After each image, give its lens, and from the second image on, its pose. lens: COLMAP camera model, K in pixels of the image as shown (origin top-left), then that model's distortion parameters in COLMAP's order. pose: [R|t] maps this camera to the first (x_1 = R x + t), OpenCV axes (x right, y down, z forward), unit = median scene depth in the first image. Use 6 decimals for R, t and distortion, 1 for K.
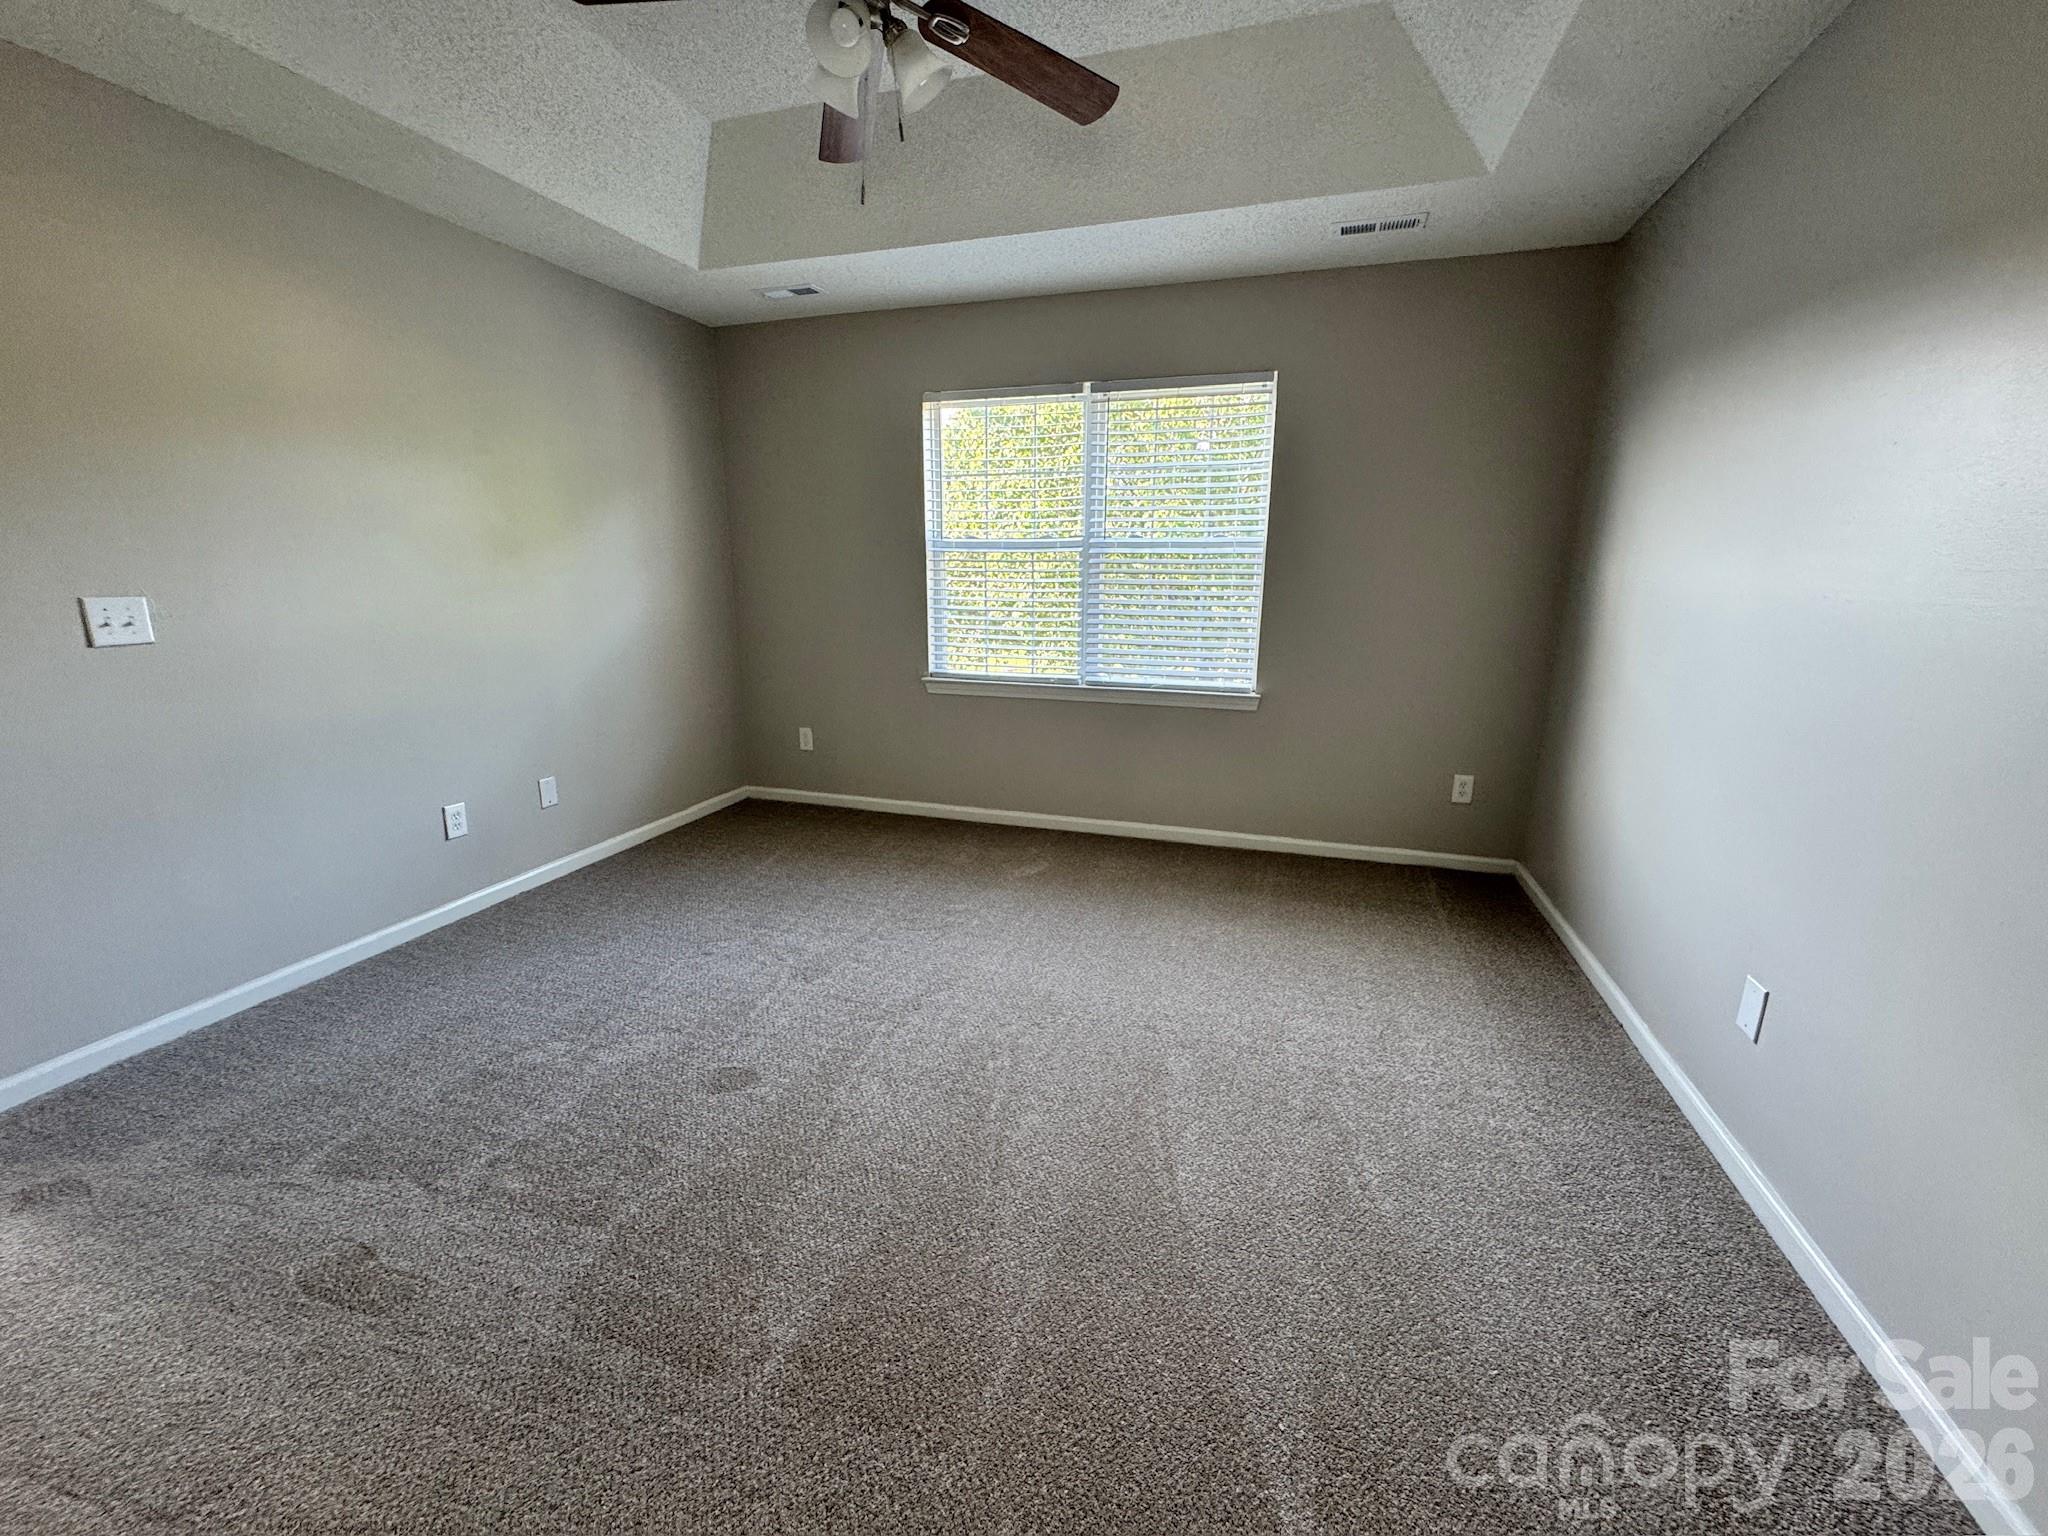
lens RADIAL K [[818.7, 0, 1030.7], [0, 818.7, 773.8], [0, 0, 1]] dist [-0.002736, -0.000362]
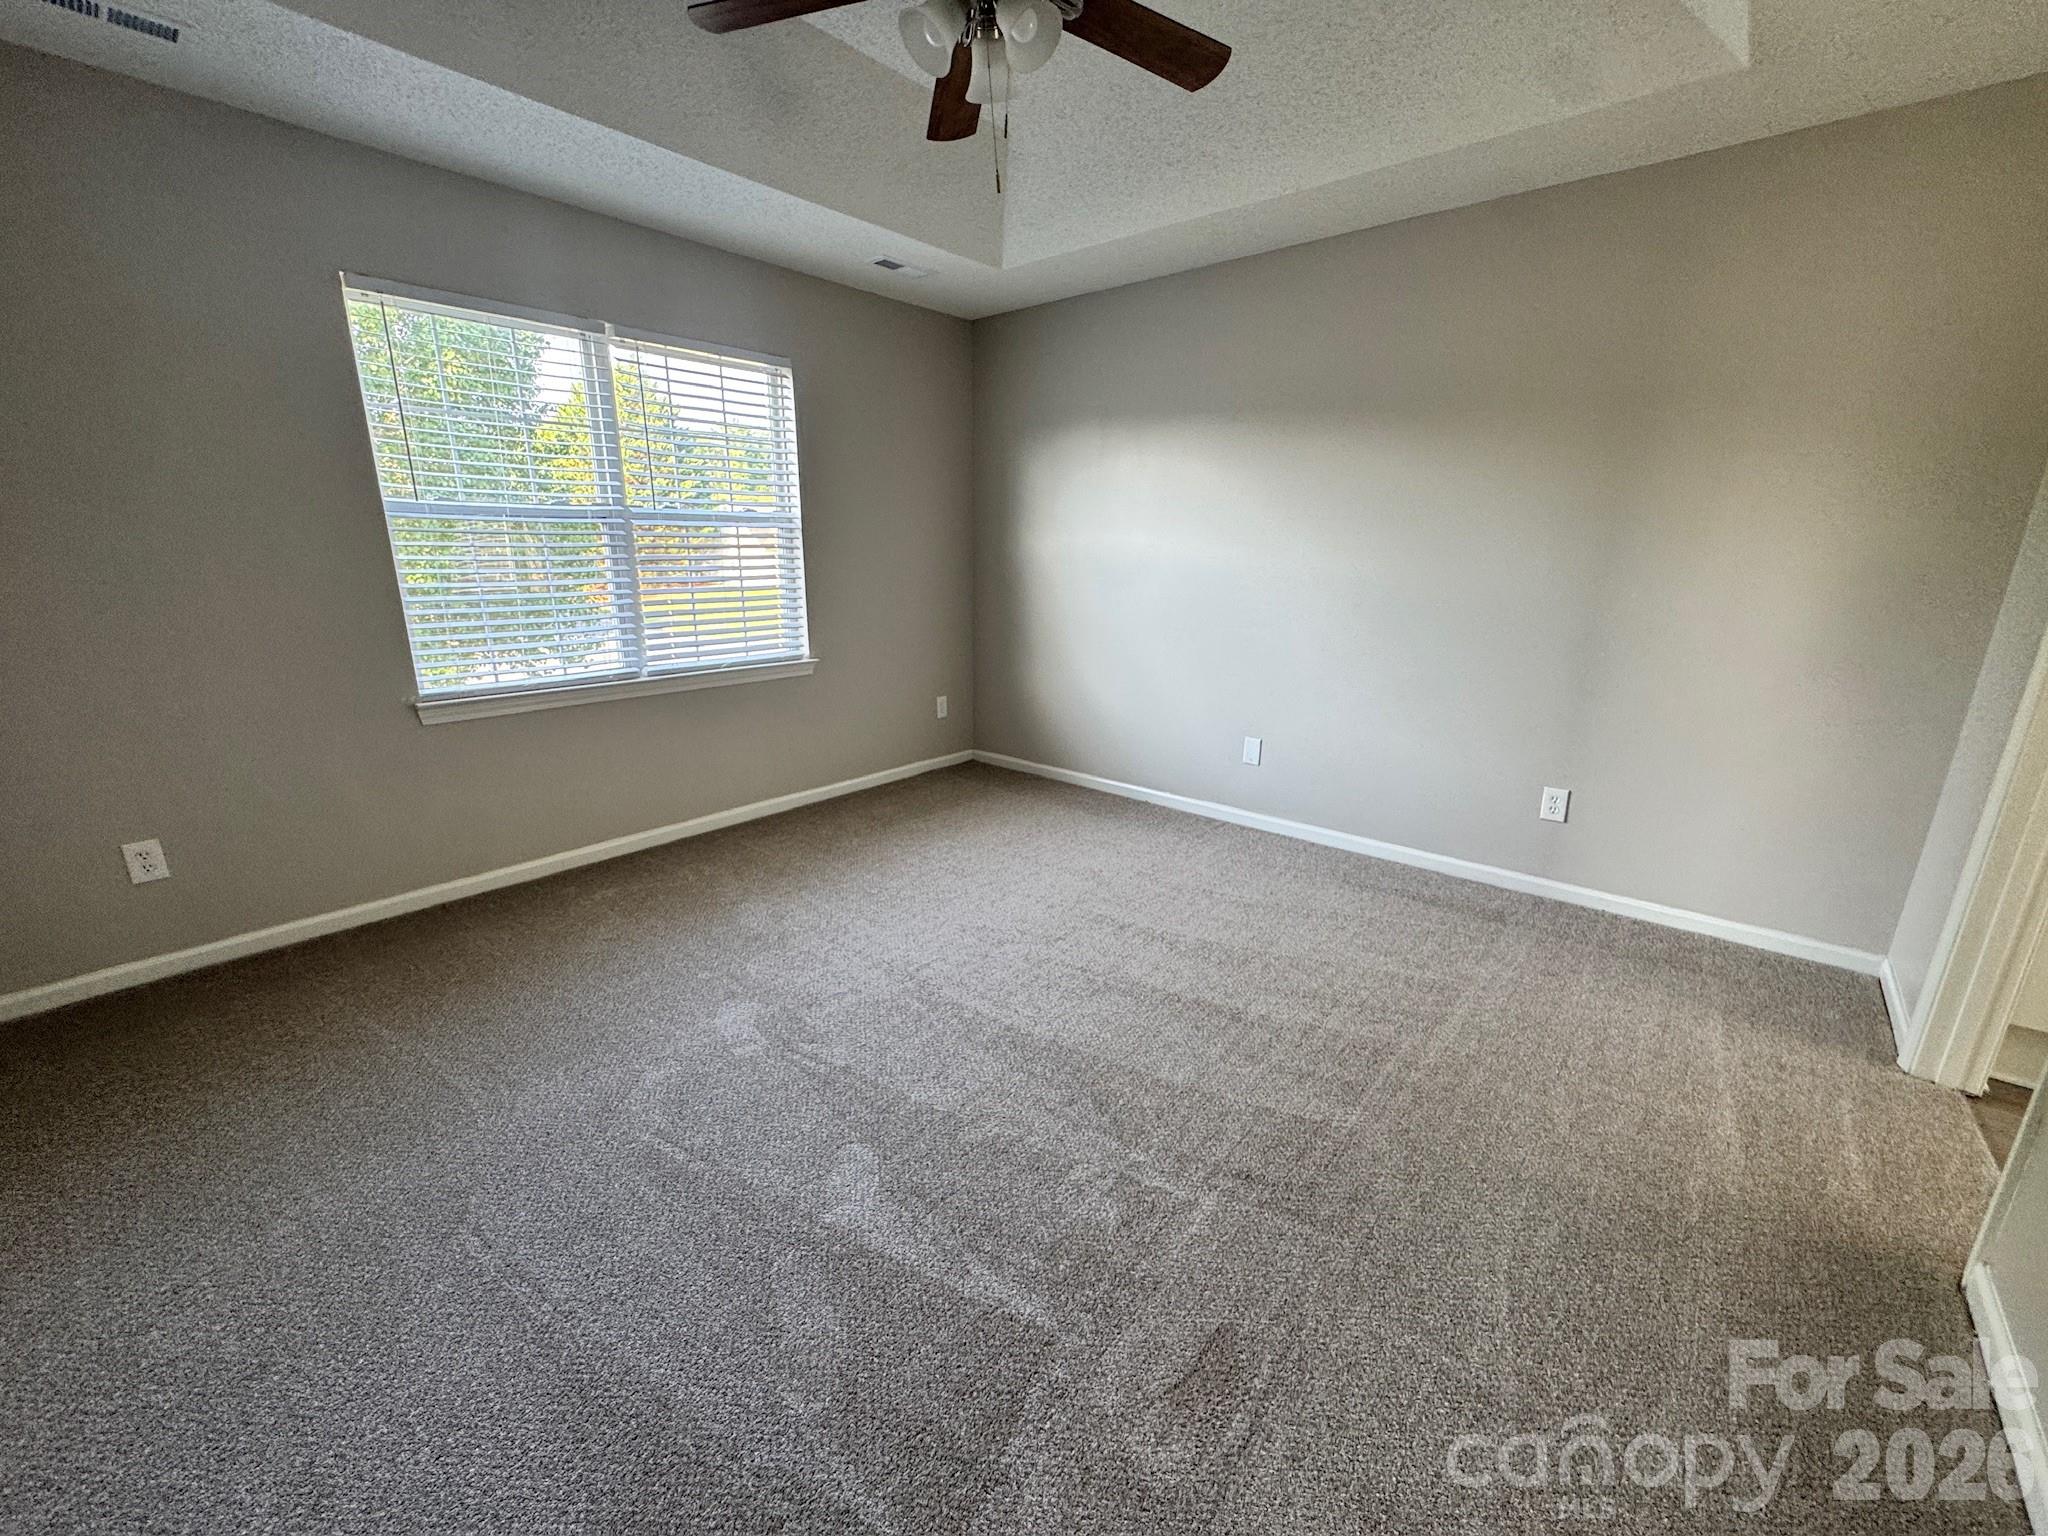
lens RADIAL K [[818.7, 0, 1030.8], [0, 818.7, 767.9], [0, 0, 1]] dist [-0.002736, -0.000362]
pose [[0.395921, -0.243436, 0.885430, -0.586583], [0.225366, 0.960491, 0.163300, -0.067112], [-0.890201, 0.134892, 0.435141, 0.277525]]
